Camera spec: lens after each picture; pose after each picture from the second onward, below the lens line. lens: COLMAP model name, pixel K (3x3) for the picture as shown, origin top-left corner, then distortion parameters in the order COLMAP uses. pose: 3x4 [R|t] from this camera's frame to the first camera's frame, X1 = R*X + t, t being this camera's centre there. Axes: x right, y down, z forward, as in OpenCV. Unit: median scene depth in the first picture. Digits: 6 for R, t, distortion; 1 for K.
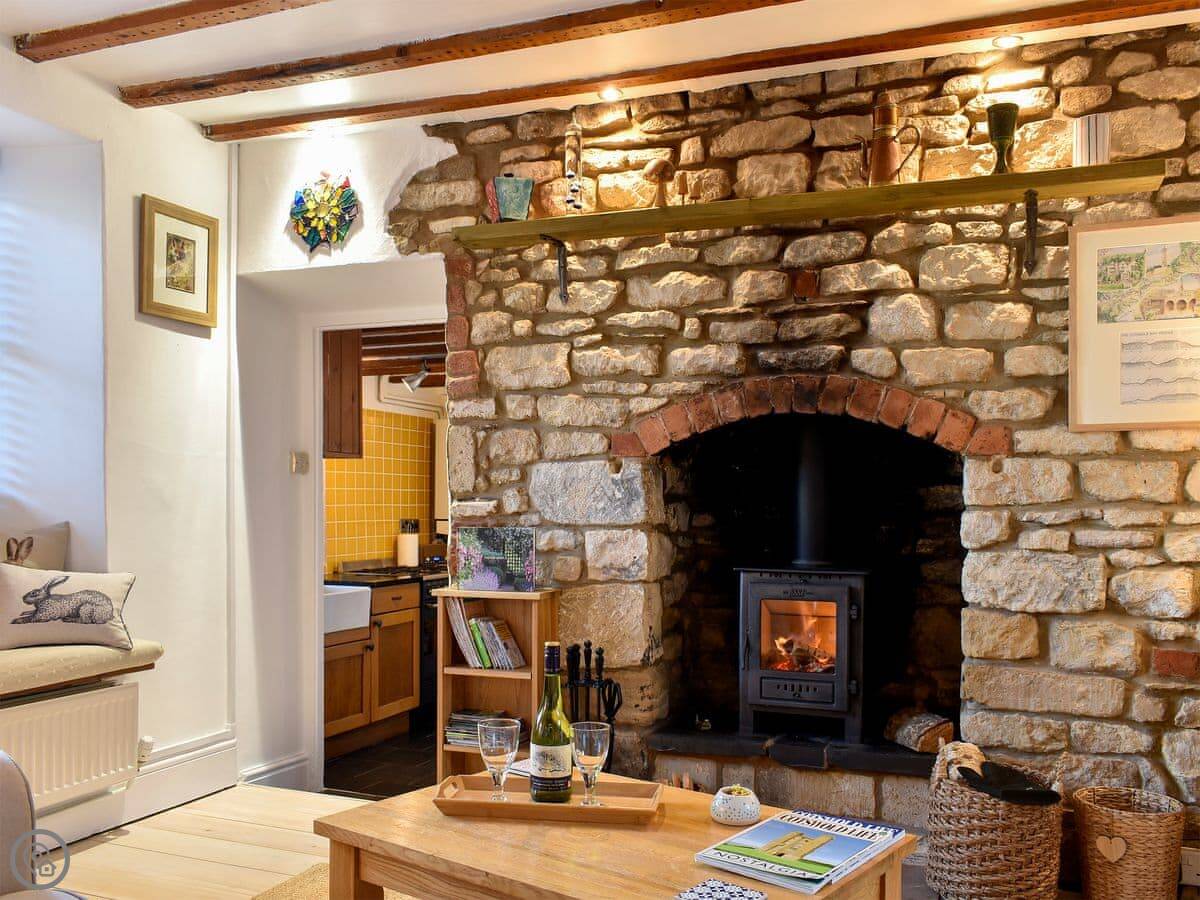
lens RADIAL K [[1112.7, 0, 575.5], [0, 1112.7, 520.1], [0, 0, 1]] dist [0.004457, 0.000000]
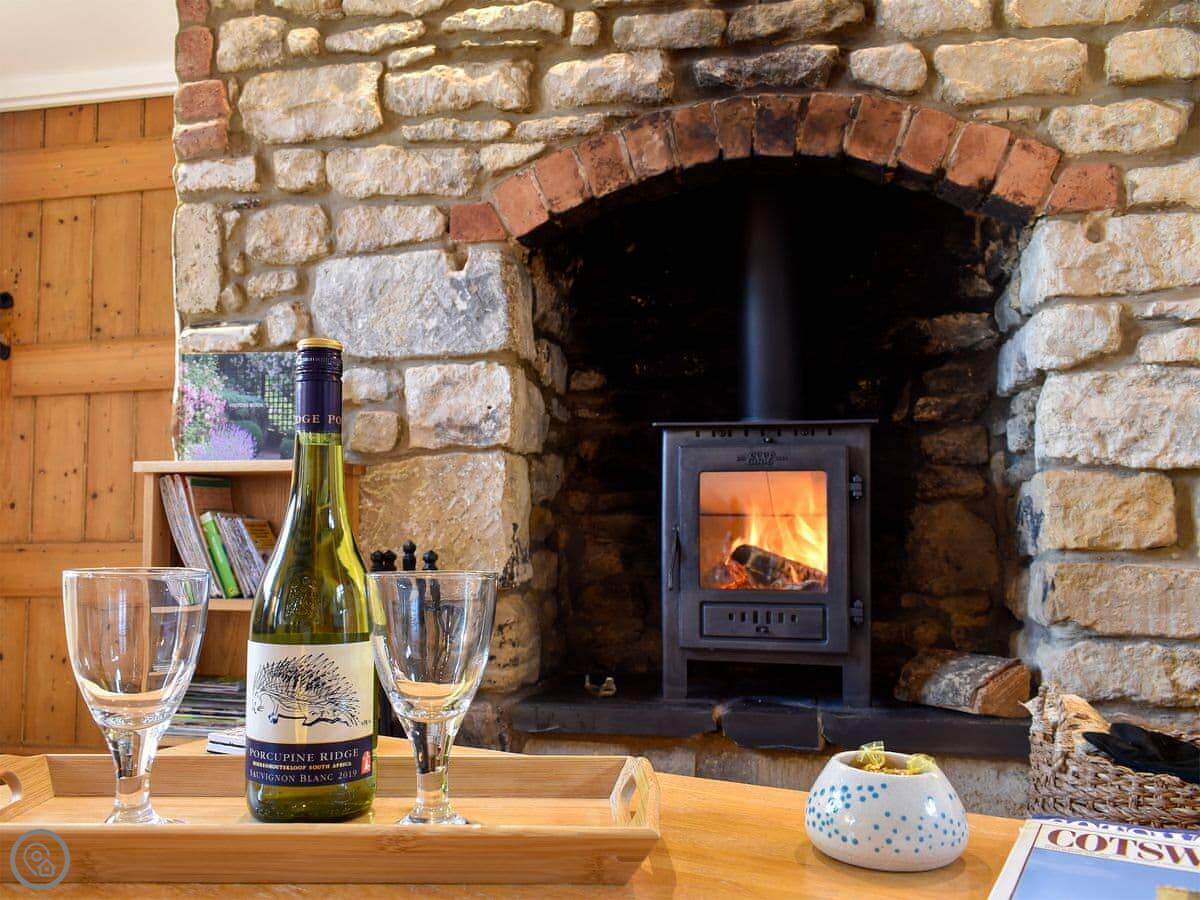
lens RADIAL K [[1081.7, 0, 561.4], [0, 1081.7, 483.3], [0, 0, 1]] dist [0.009637, 0.002193]
pose [[0.987461, 0.006398, 0.157735, 0.000192], [0.003306, 0.998121, -0.061180, 0.115897], [-0.157830, 0.060934, 0.985584, 0.445918]]
